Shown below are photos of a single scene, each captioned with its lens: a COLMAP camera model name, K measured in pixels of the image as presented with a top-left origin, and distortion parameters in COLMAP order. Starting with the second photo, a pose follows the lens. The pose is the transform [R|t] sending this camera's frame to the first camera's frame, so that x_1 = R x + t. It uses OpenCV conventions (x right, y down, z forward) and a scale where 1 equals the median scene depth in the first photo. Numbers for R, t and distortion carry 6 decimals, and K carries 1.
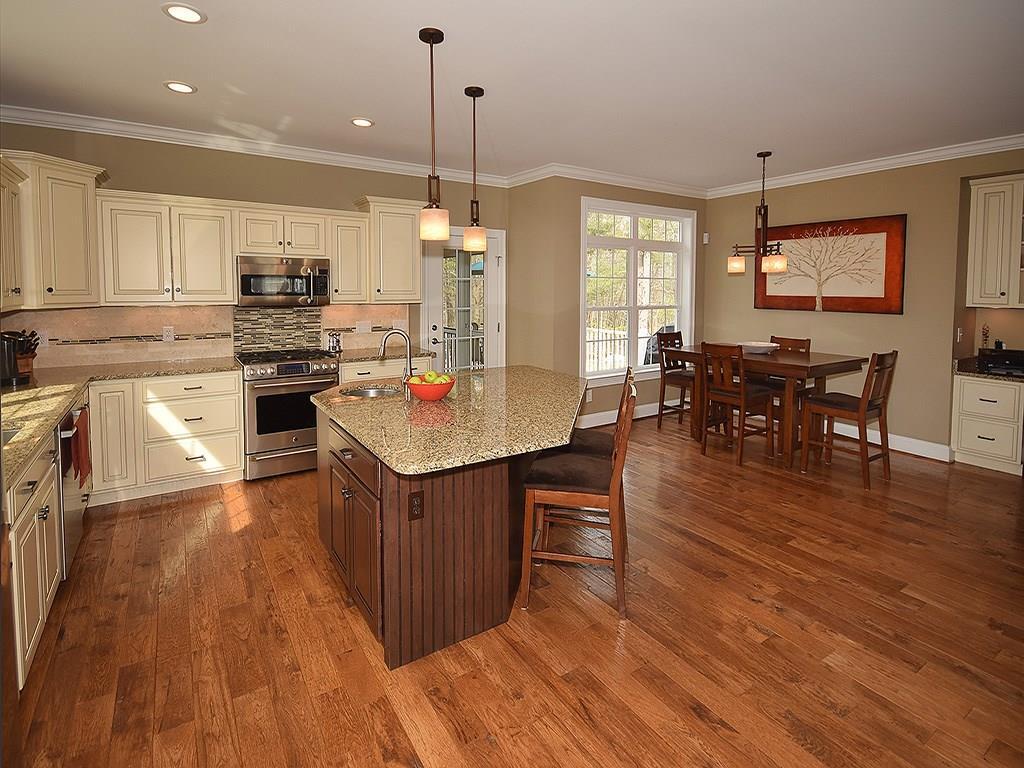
lens RADIAL K [[503.0, 0, 512.0], [0, 503.0, 384.0], [0, 0, 1]] dist [0.000928, -0.000052]
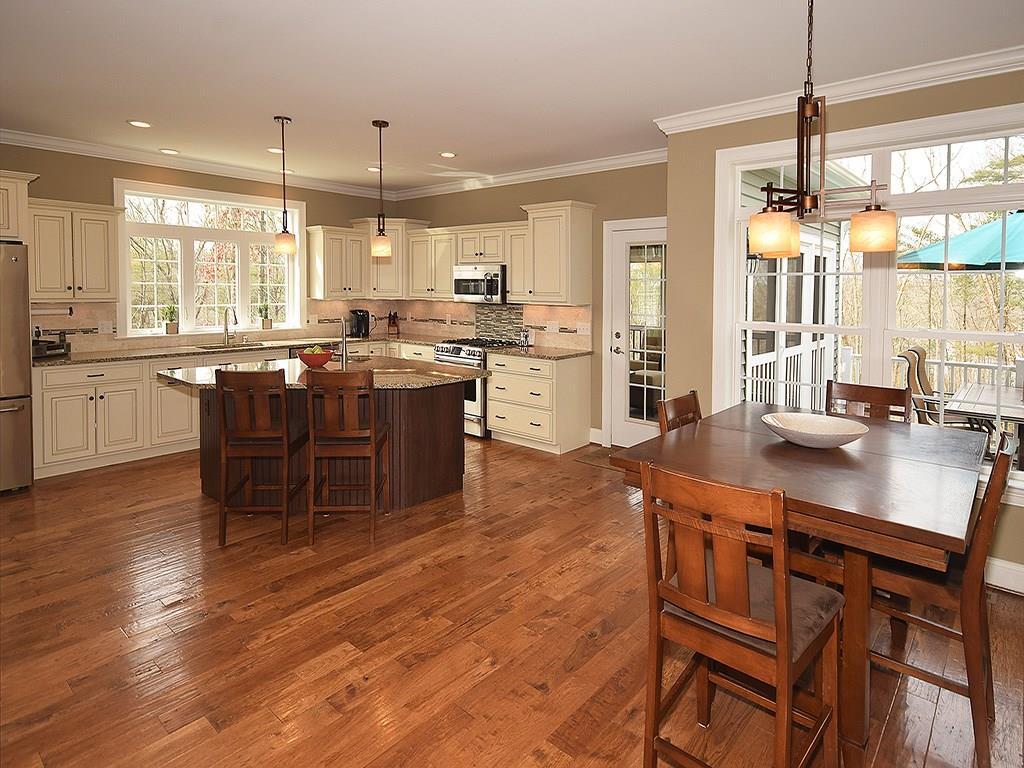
lens RADIAL K [[579.1, 0, 512.0], [0, 579.1, 384.0], [0, 0, 1]] dist [0.024226, 0.000234]
pose [[0.261896, 0.157315, -0.952188, 0.978725], [-0.191276, 0.975514, 0.108559, -0.128382], [0.945951, 0.153700, 0.285574, 0.679192]]
